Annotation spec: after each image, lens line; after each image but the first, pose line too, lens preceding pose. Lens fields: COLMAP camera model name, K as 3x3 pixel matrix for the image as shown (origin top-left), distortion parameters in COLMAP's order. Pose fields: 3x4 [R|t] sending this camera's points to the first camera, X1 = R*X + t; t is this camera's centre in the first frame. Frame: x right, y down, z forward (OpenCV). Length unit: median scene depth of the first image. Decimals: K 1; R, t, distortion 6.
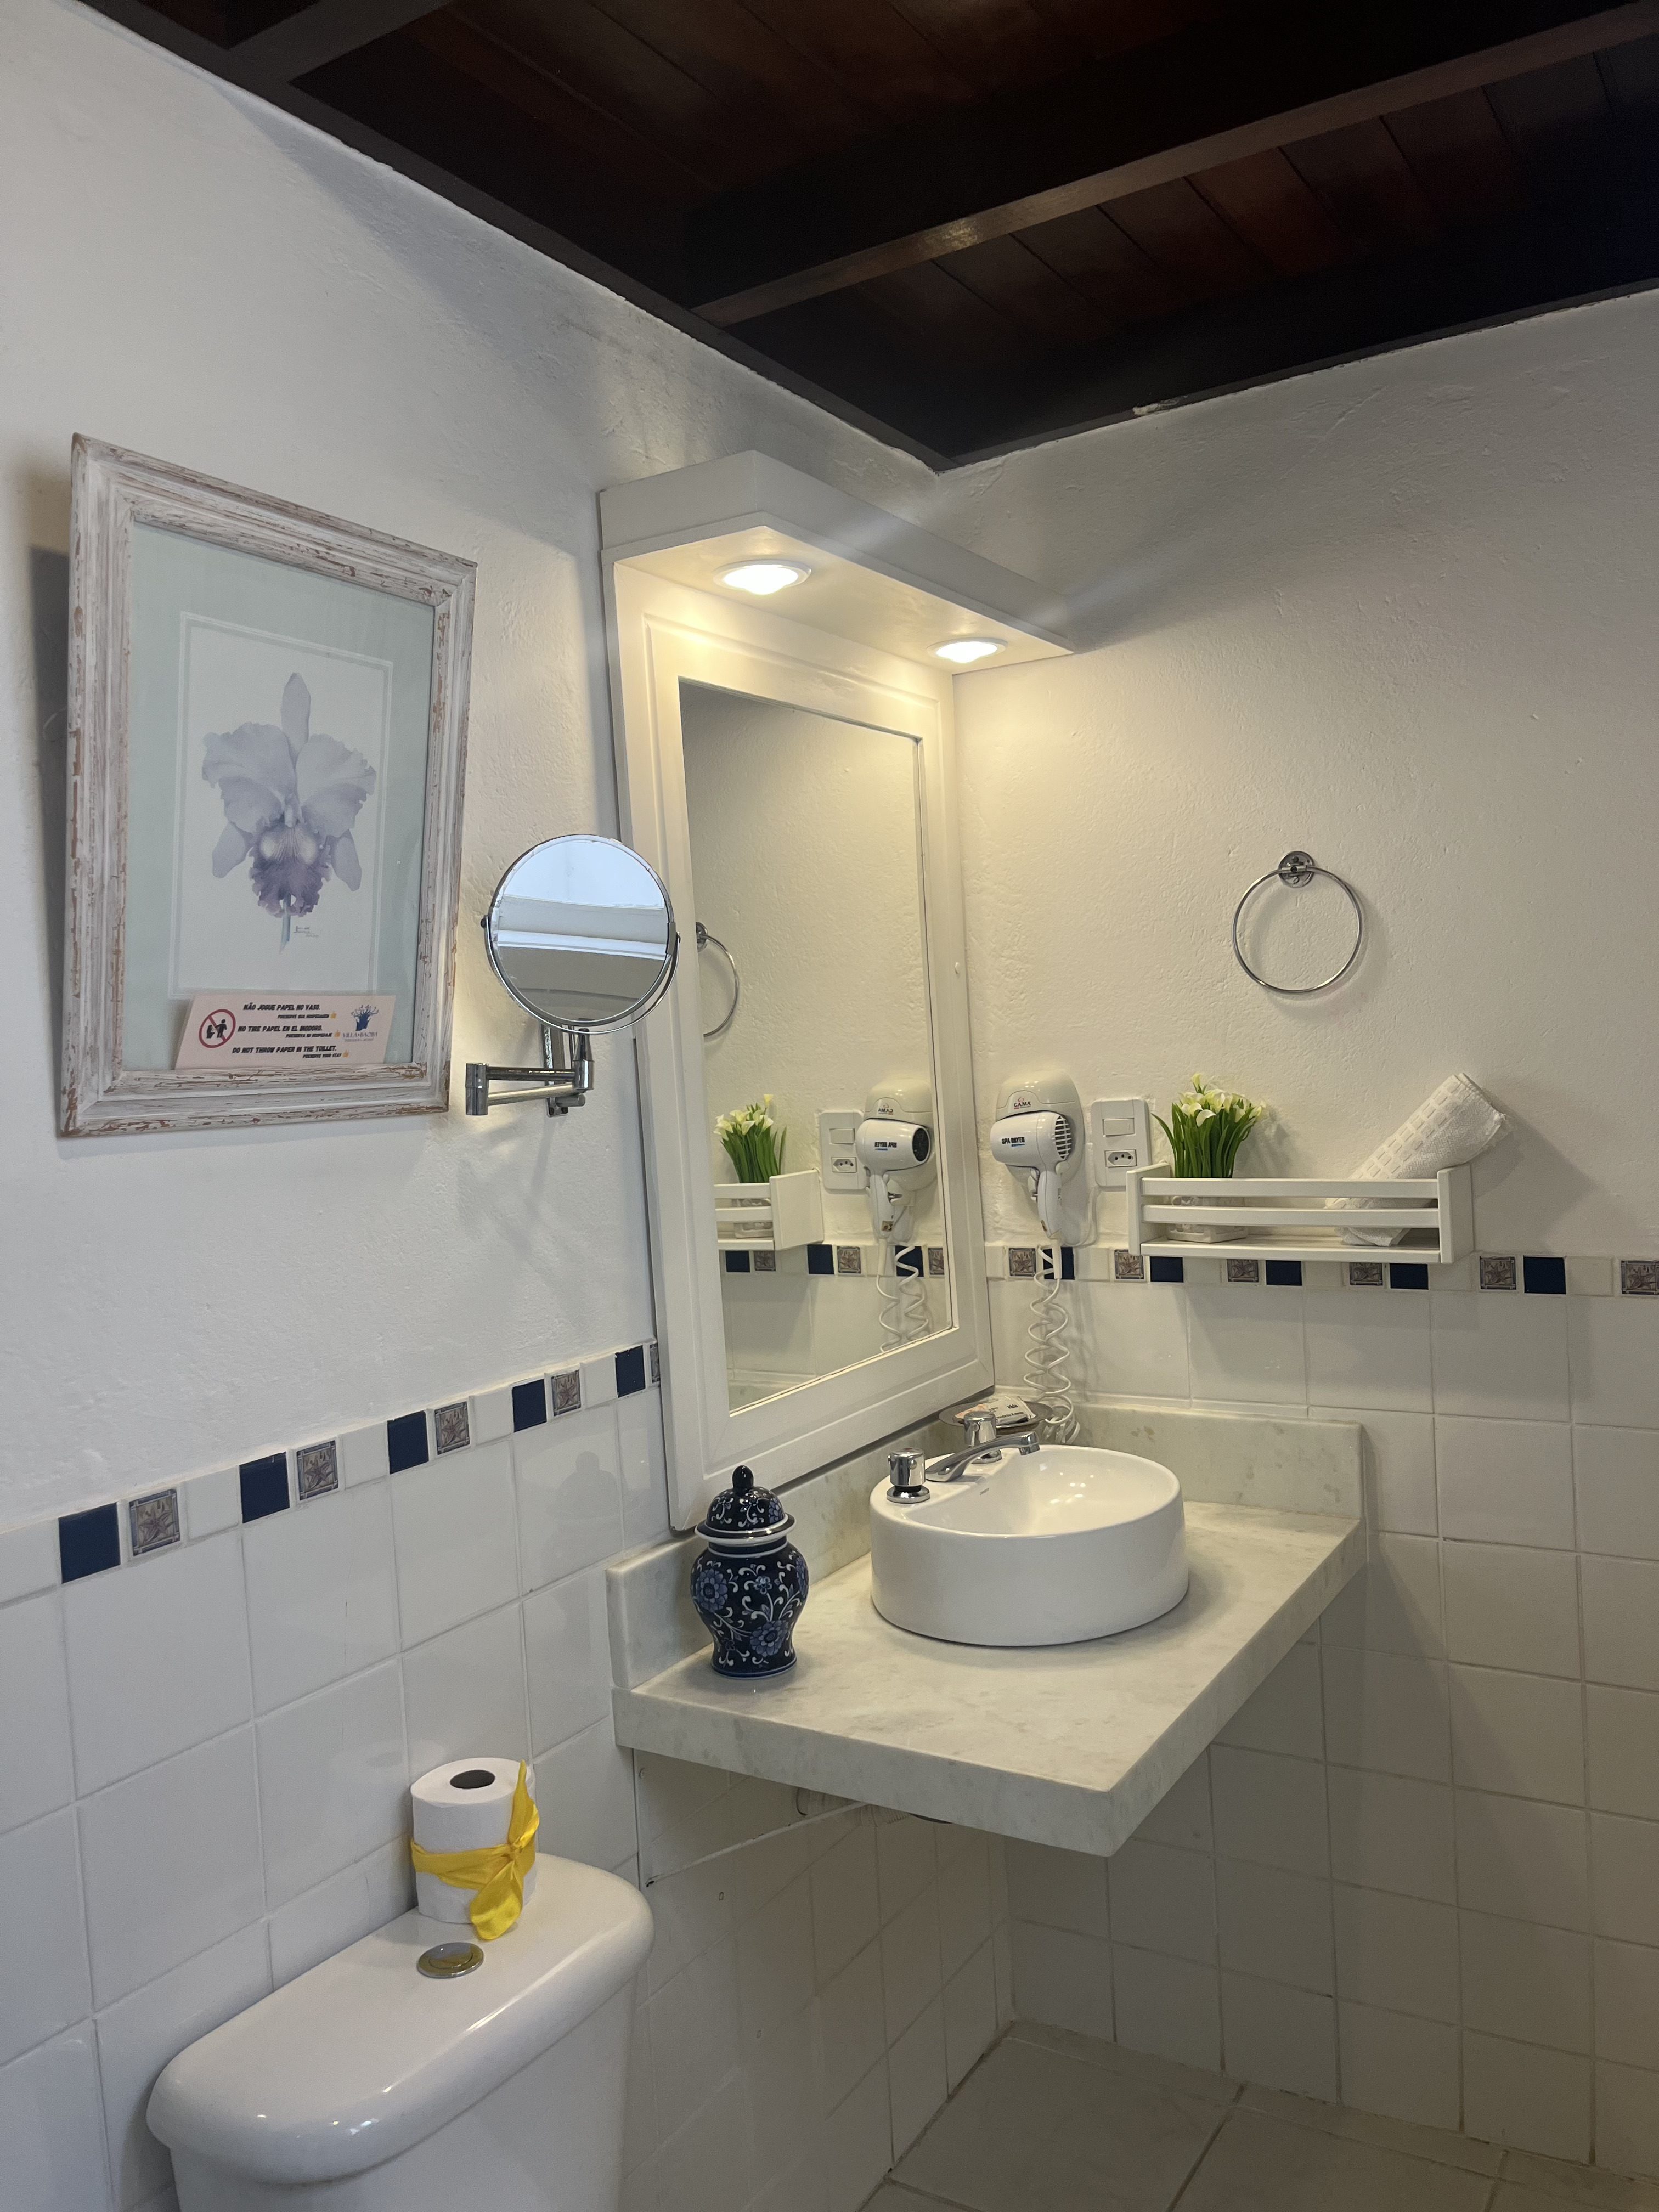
lens RADIAL K [[1708.3, 0, 809.8], [0, 1708.3, 1127.7], [0, 0, 1]] dist [0.060127, -0.066621]
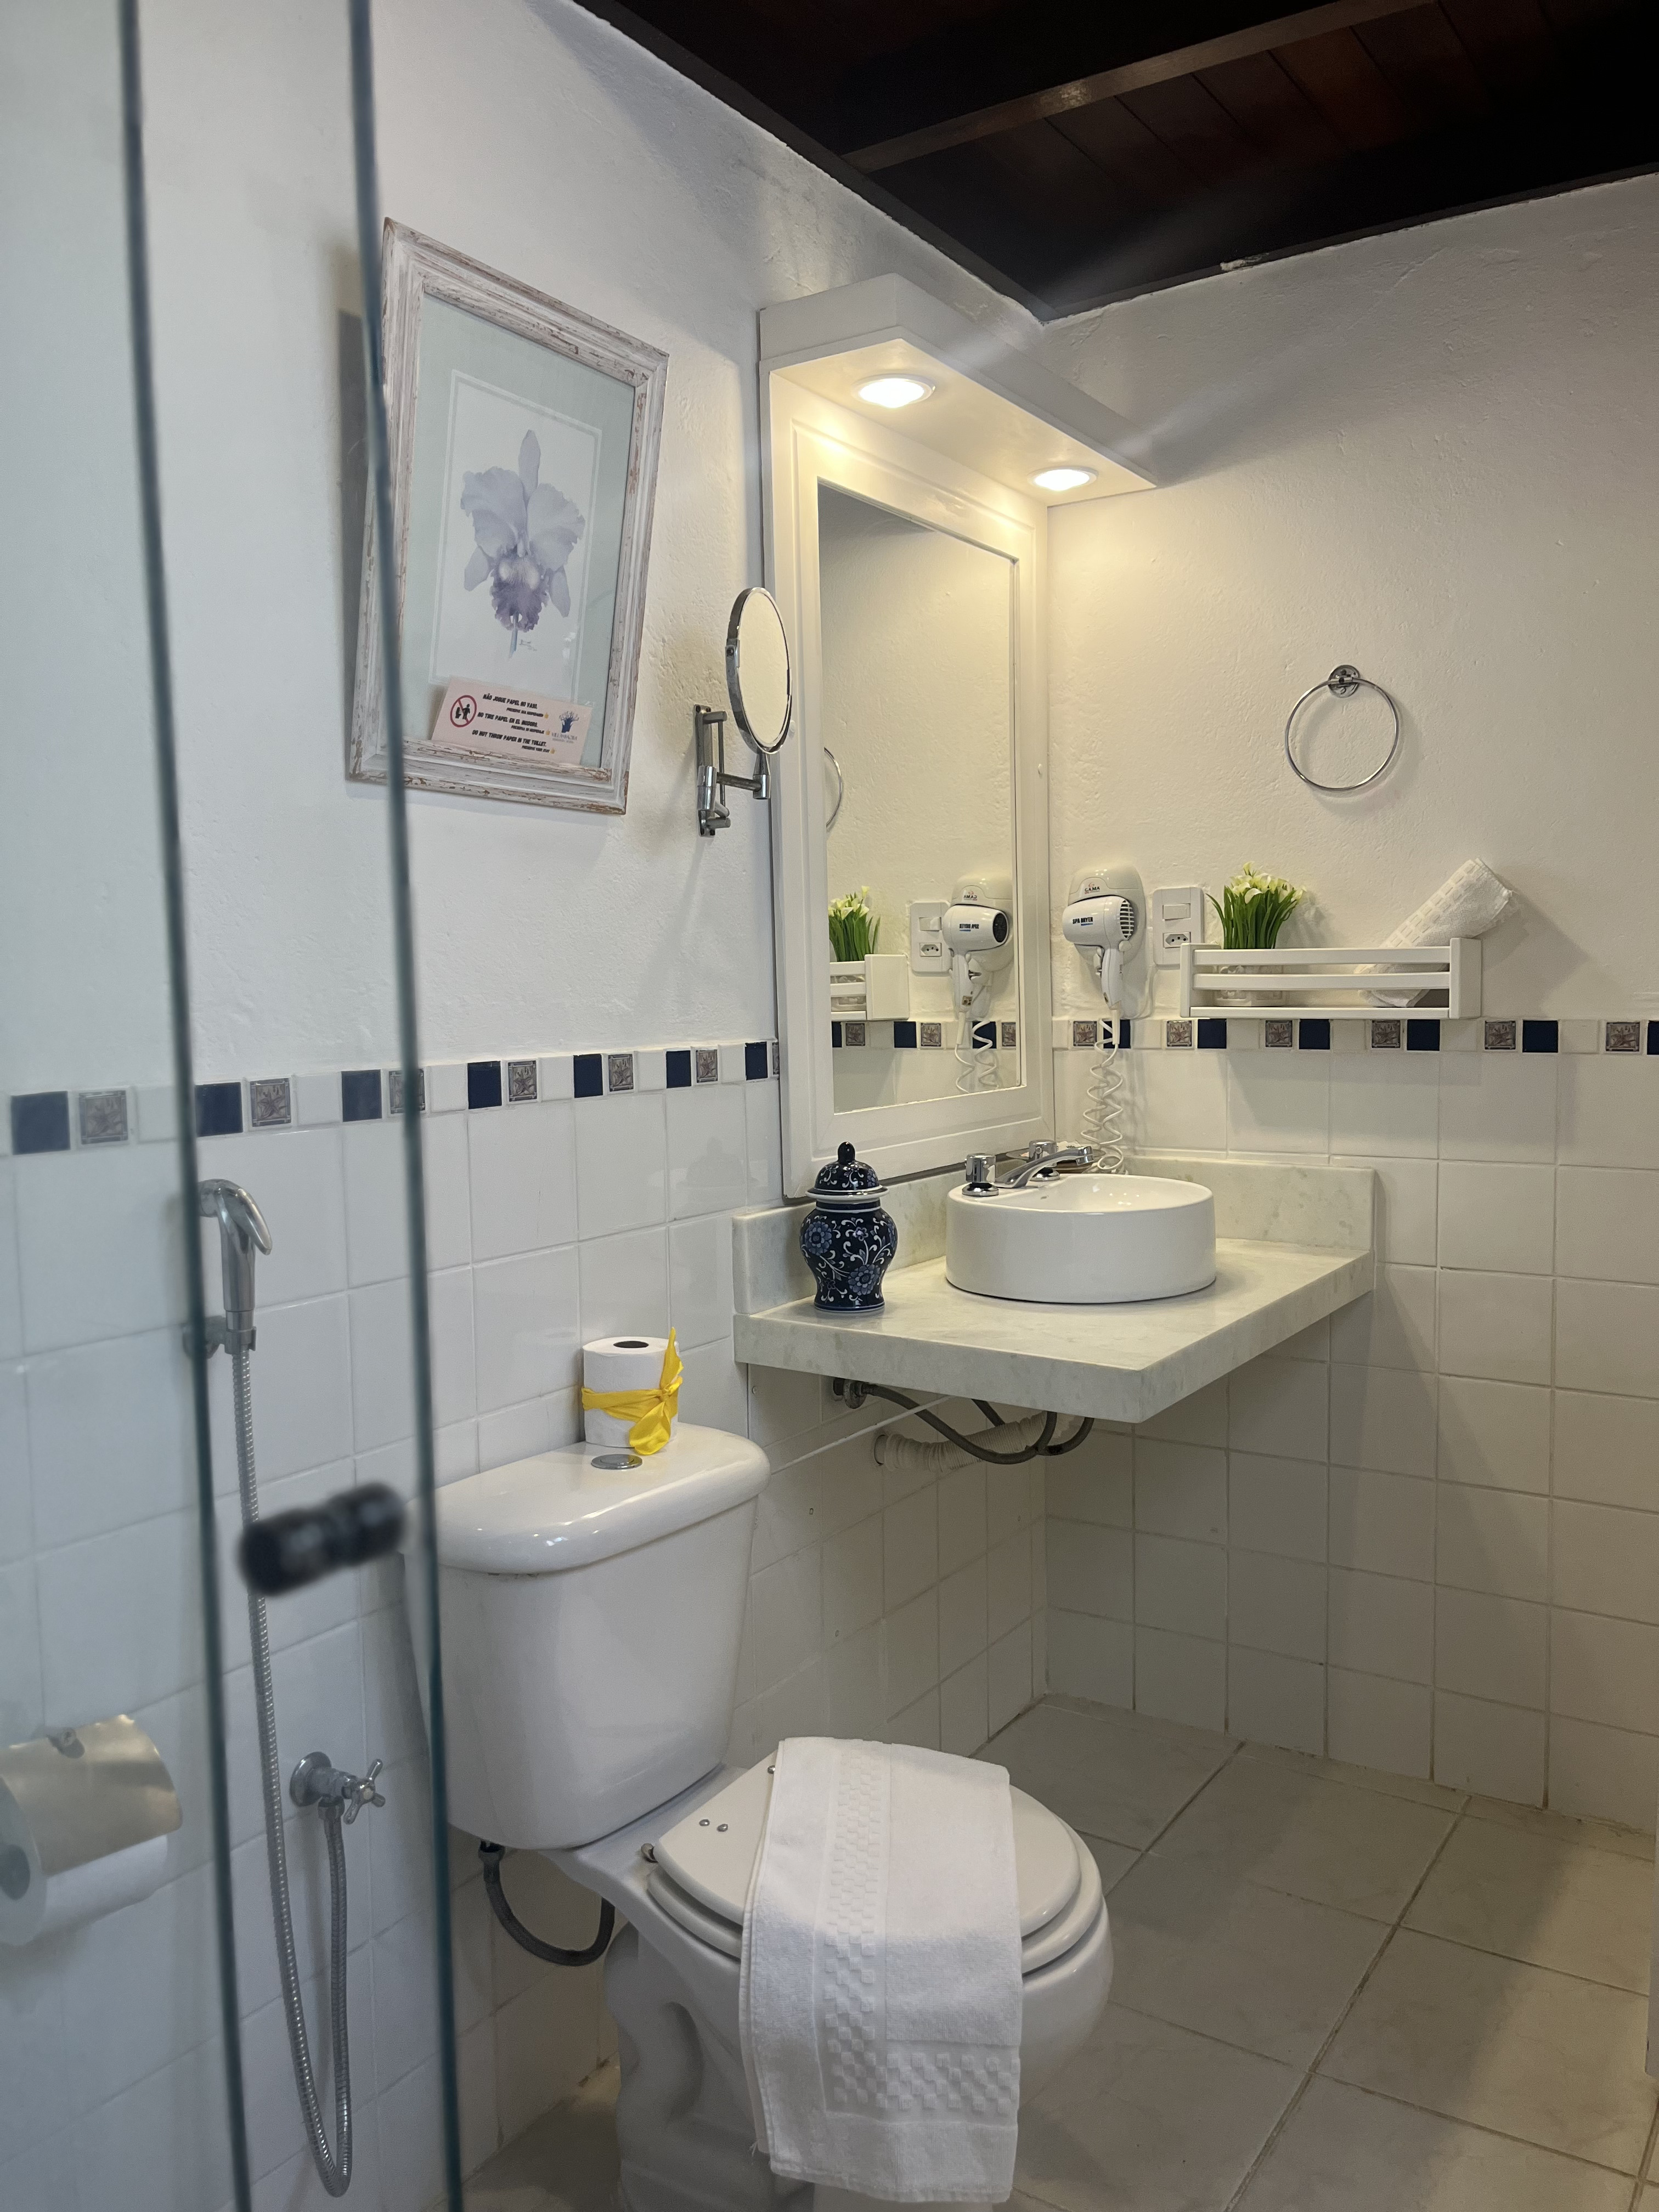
lens RADIAL K [[1708.3, 0, 814.3], [0, 1708.3, 1121.6], [0, 0, 1]] dist [0.060127, -0.066621]
pose [[0.998743, 0.040356, -0.029715, -0.022586], [-0.039179, 0.998464, 0.039179, 0.115315], [0.031250, -0.037965, 0.998790, -0.168289]]
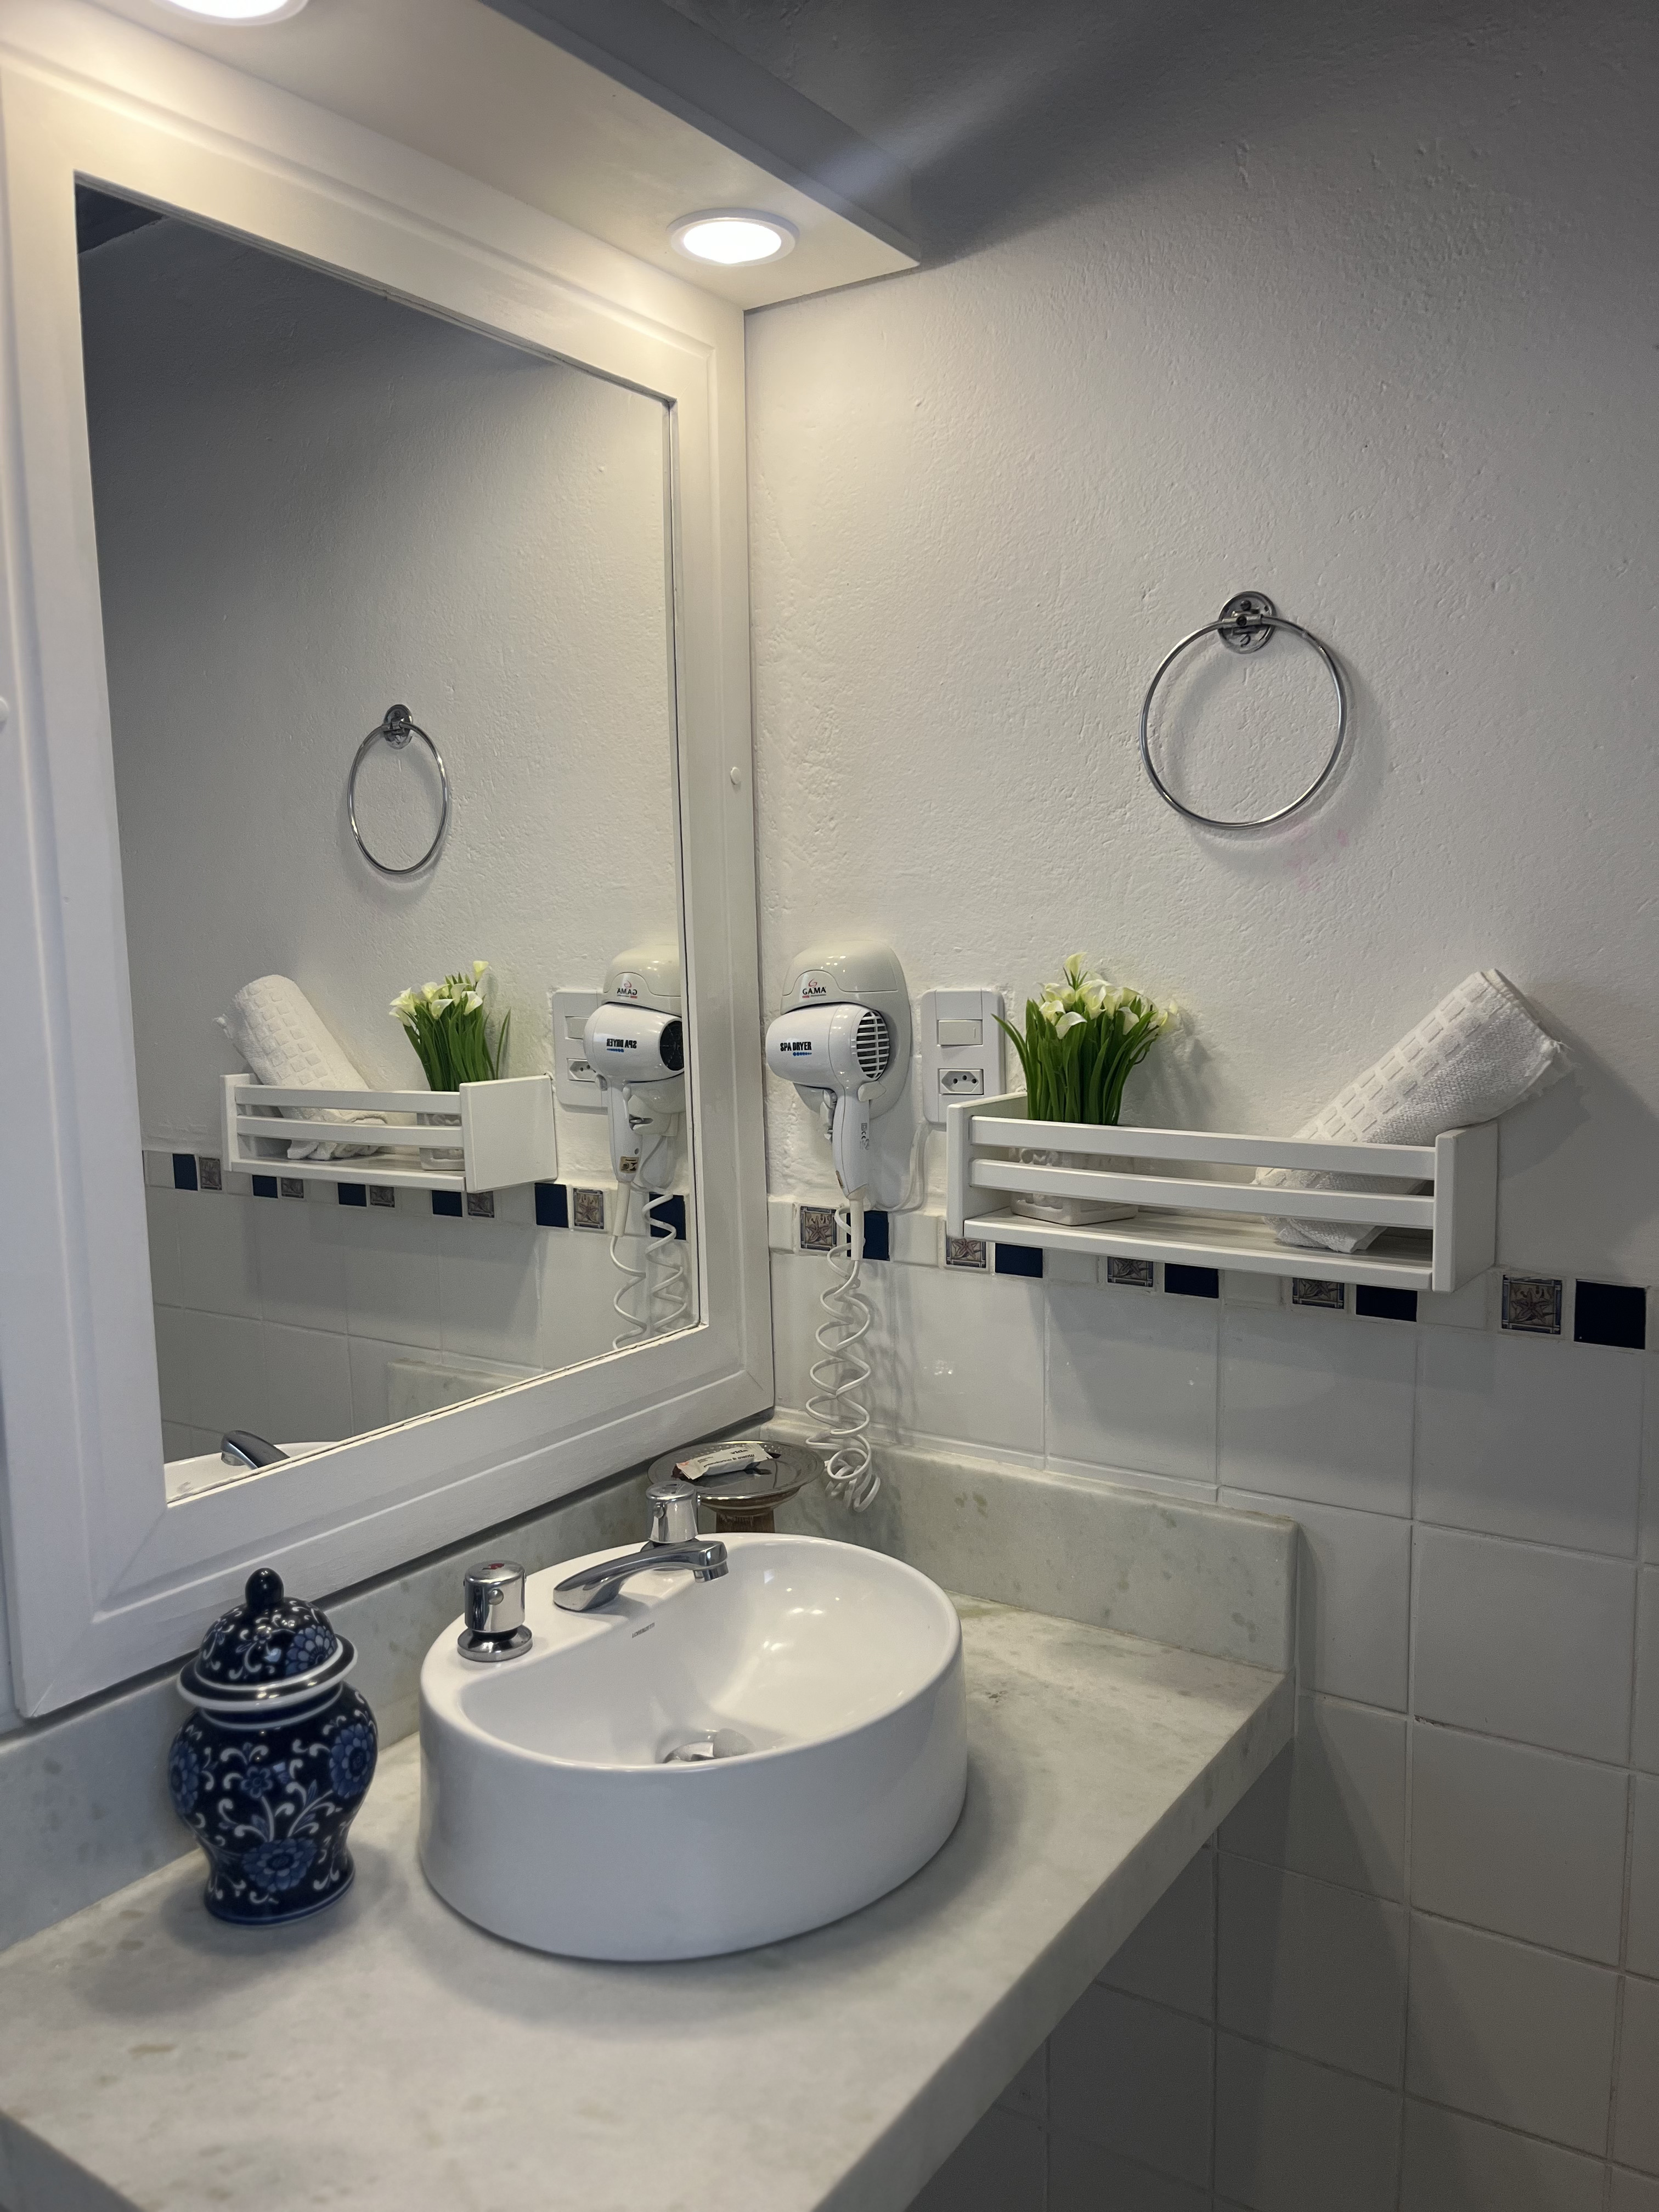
lens RADIAL K [[1708.3, 0, 818.6], [0, 1708.3, 1117.9], [0, 0, 1]] dist [0.060127, -0.066621]
pose [[0.998296, 0.045841, -0.036103, 0.169747], [-0.043418, 0.996923, 0.065260, -0.009161], [0.038983, -0.063582, 0.997215, 0.394504]]
